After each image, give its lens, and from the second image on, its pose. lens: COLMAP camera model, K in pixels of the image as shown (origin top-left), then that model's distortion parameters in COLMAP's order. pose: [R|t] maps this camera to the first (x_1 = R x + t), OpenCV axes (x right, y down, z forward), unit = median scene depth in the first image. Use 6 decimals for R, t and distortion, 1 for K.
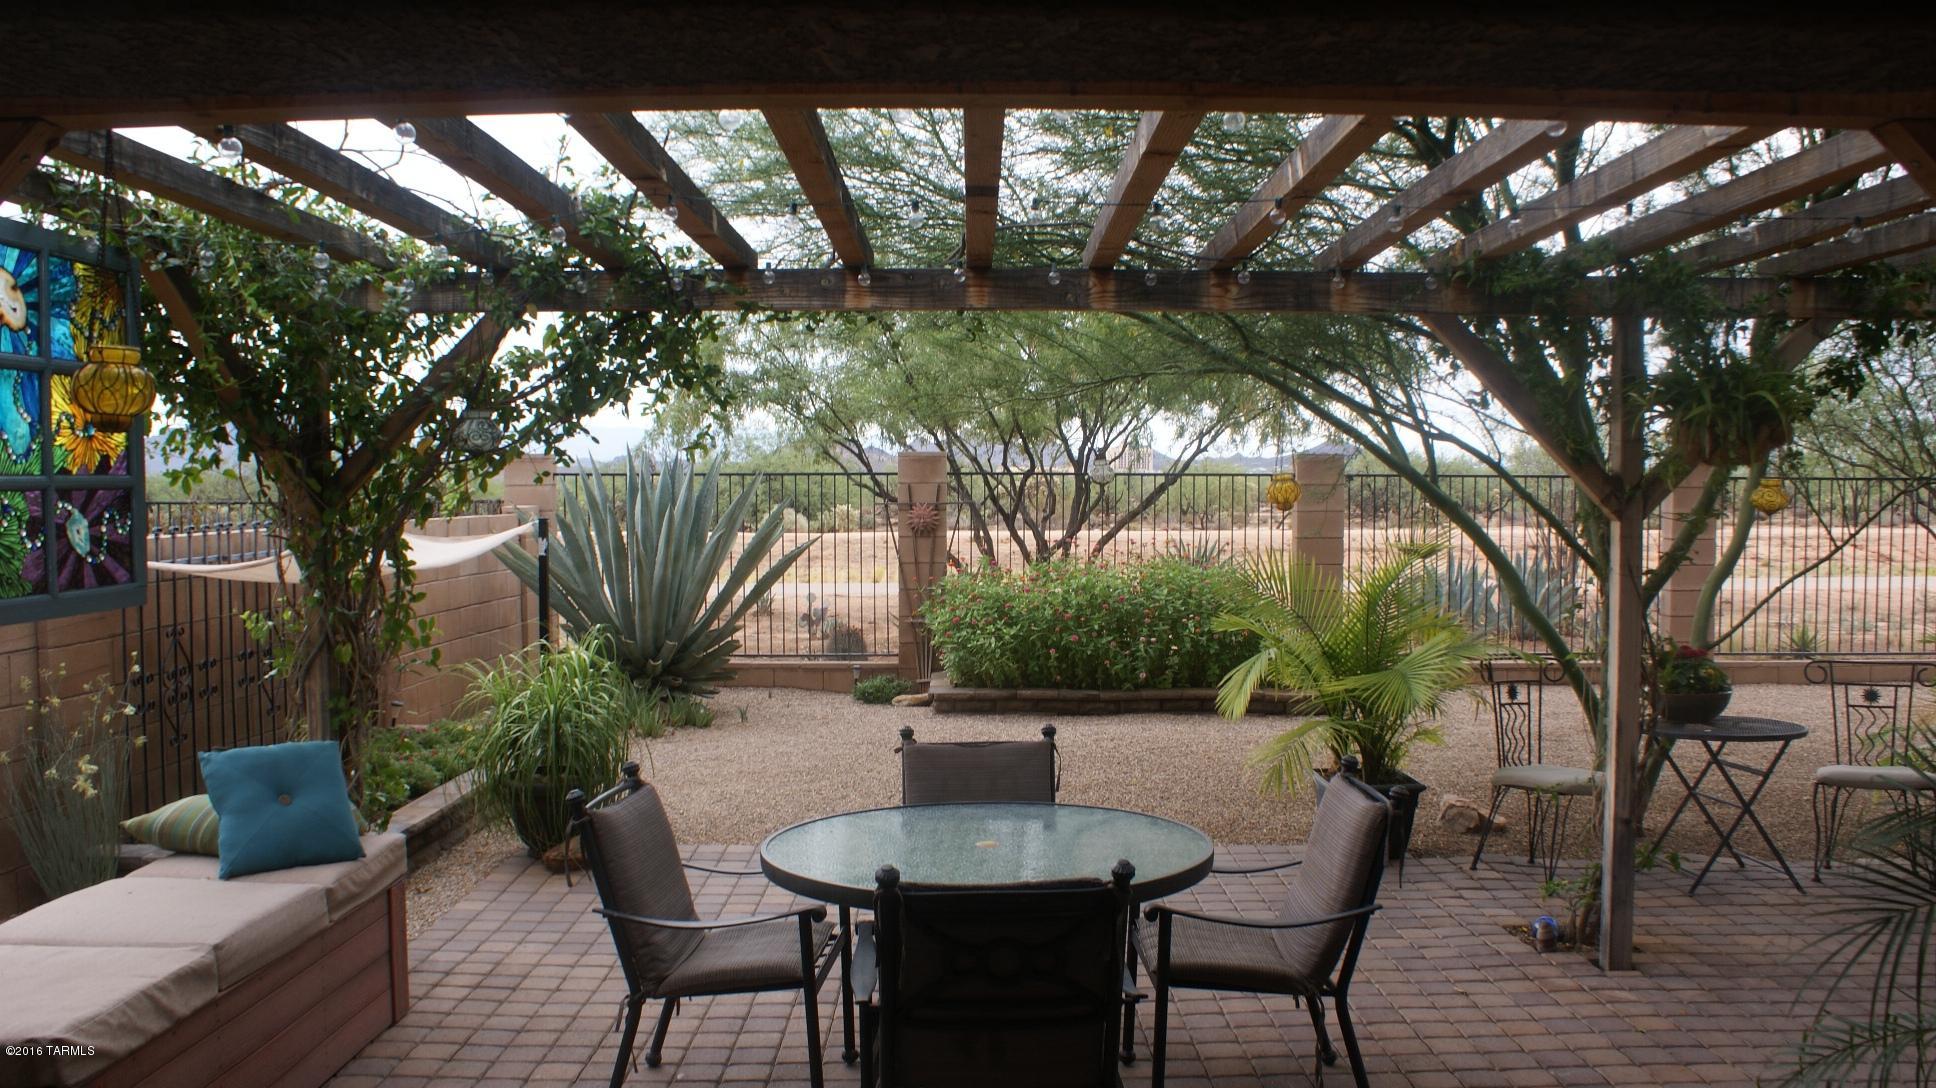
lens RADIAL K [[1523.4, 0, 972.6], [0, 1523.4, 563.3], [0, 0, 1]] dist [-0.114936, 0.012167]
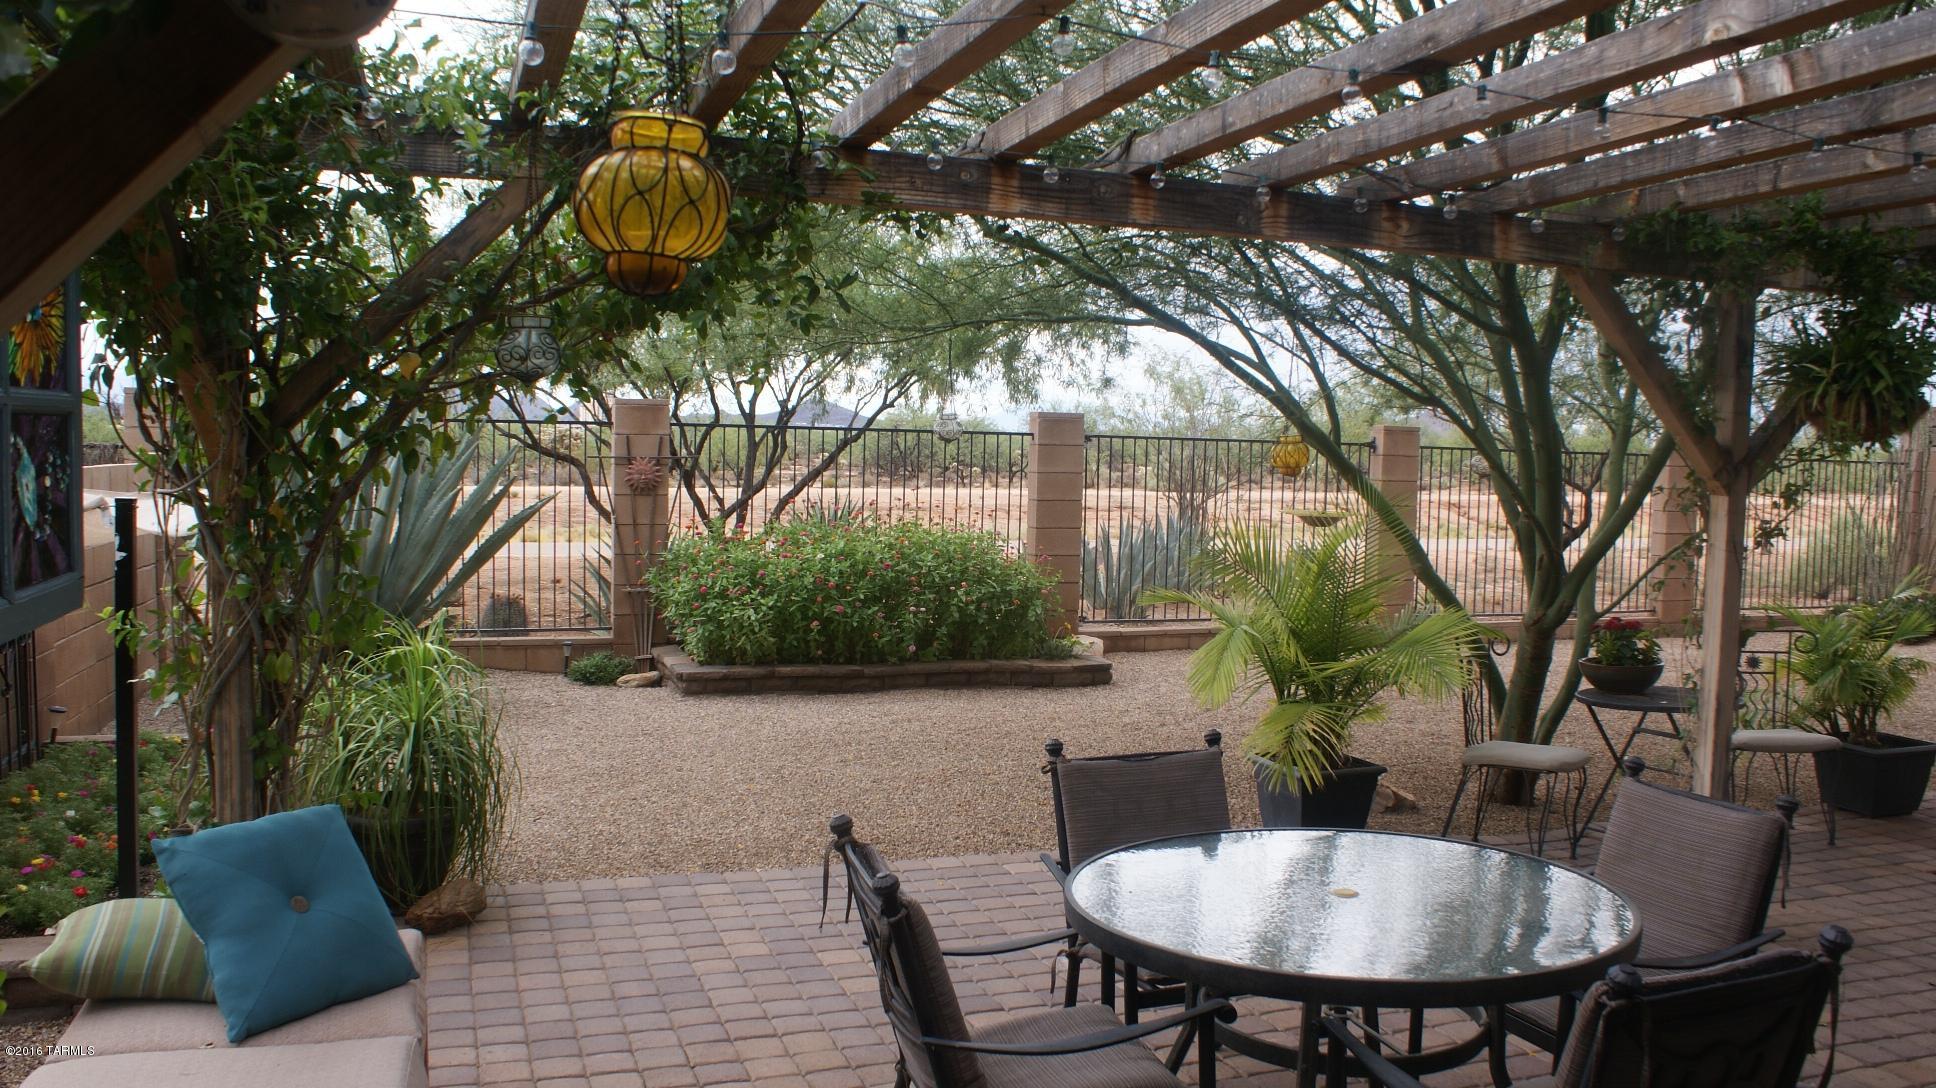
lens RADIAL K [[1523.4, 0, 973.9], [0, 1523.4, 551.1], [0, 0, 1]] dist [-0.114936, 0.012167]
pose [[0.943014, -0.000746, 0.332753, -0.156994], [-0.006149, 0.999788, 0.019667, -0.003468], [-0.332697, -0.020592, 0.942809, 0.116224]]
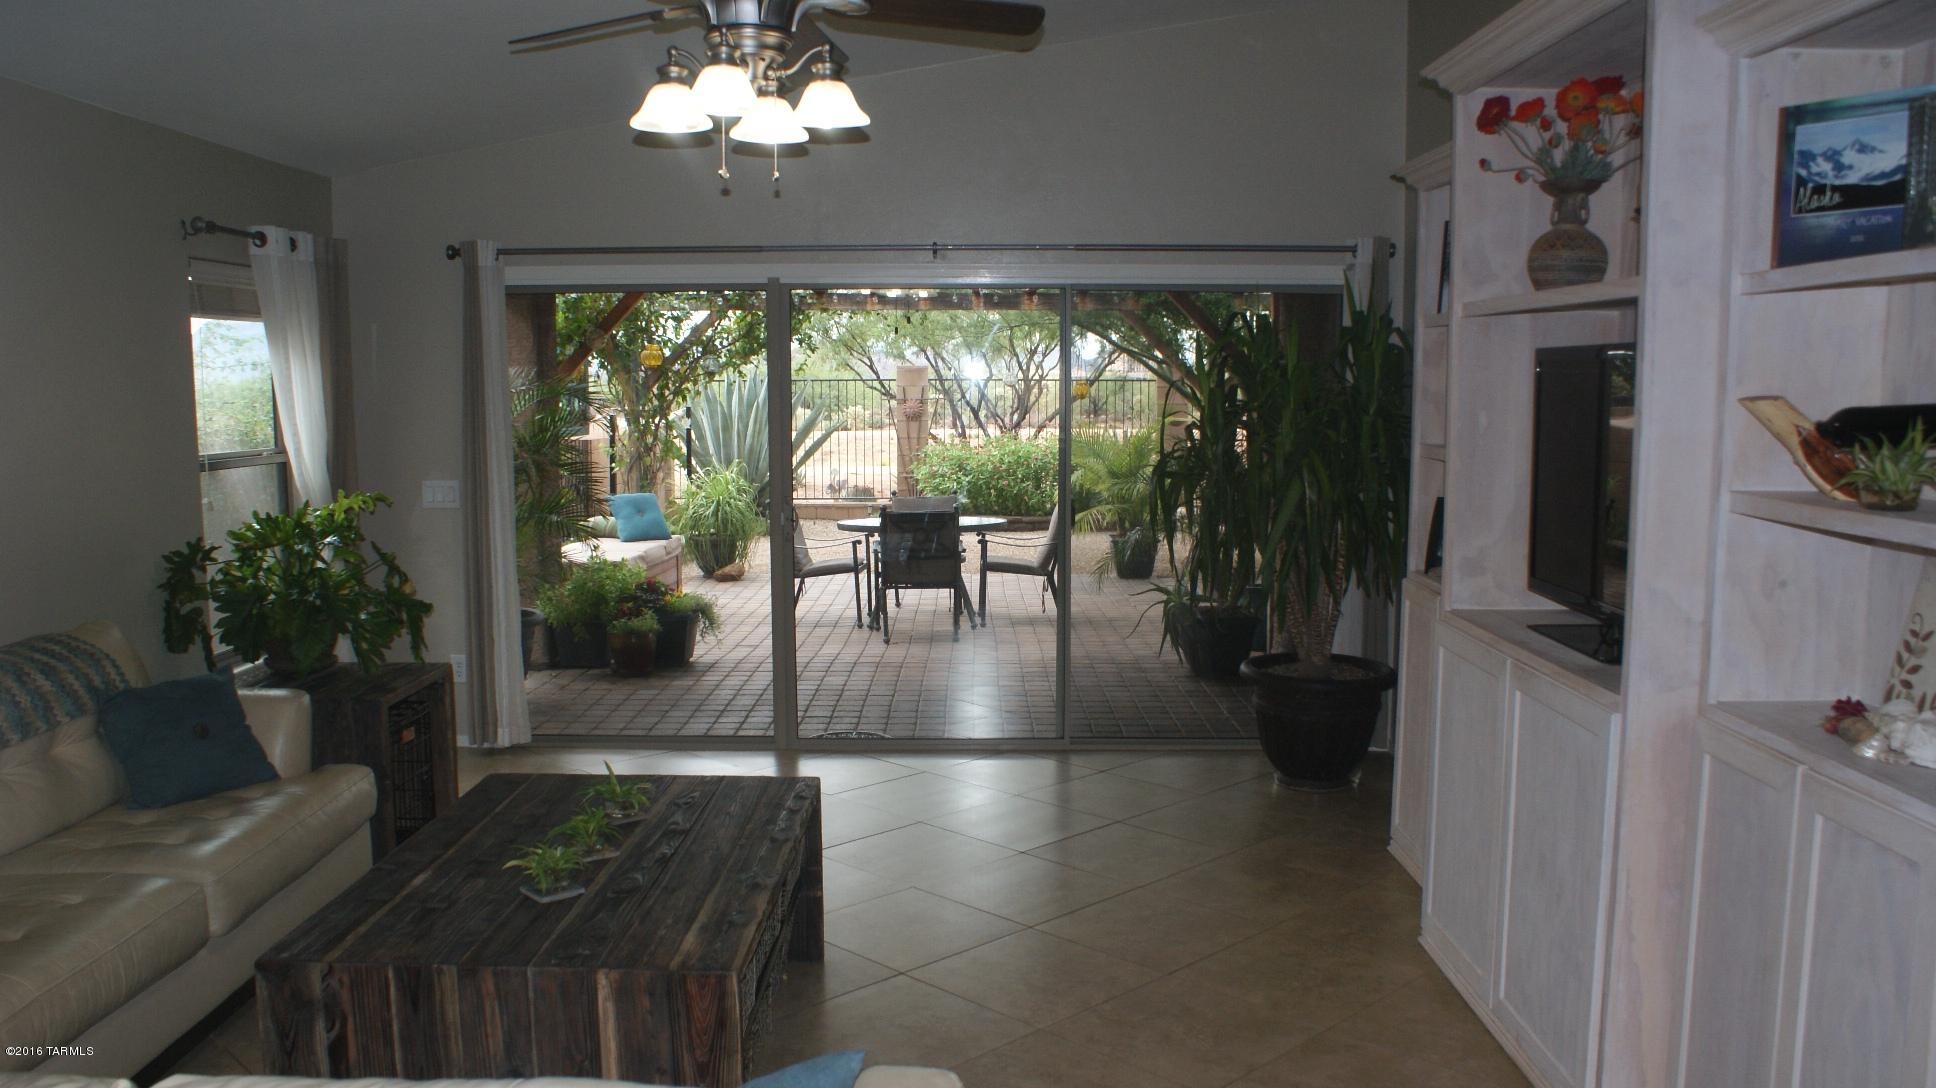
lens RADIAL K [[1523.4, 0, 962.1], [0, 1523.4, 552.7], [0, 0, 1]] dist [-0.114936, 0.012167]
pose [[0.999918, -0.001420, -0.012764, 0.040349], [0.002130, 0.998439, 0.055809, 0.032652], [0.012665, -0.055832, 0.998360, -0.594361]]
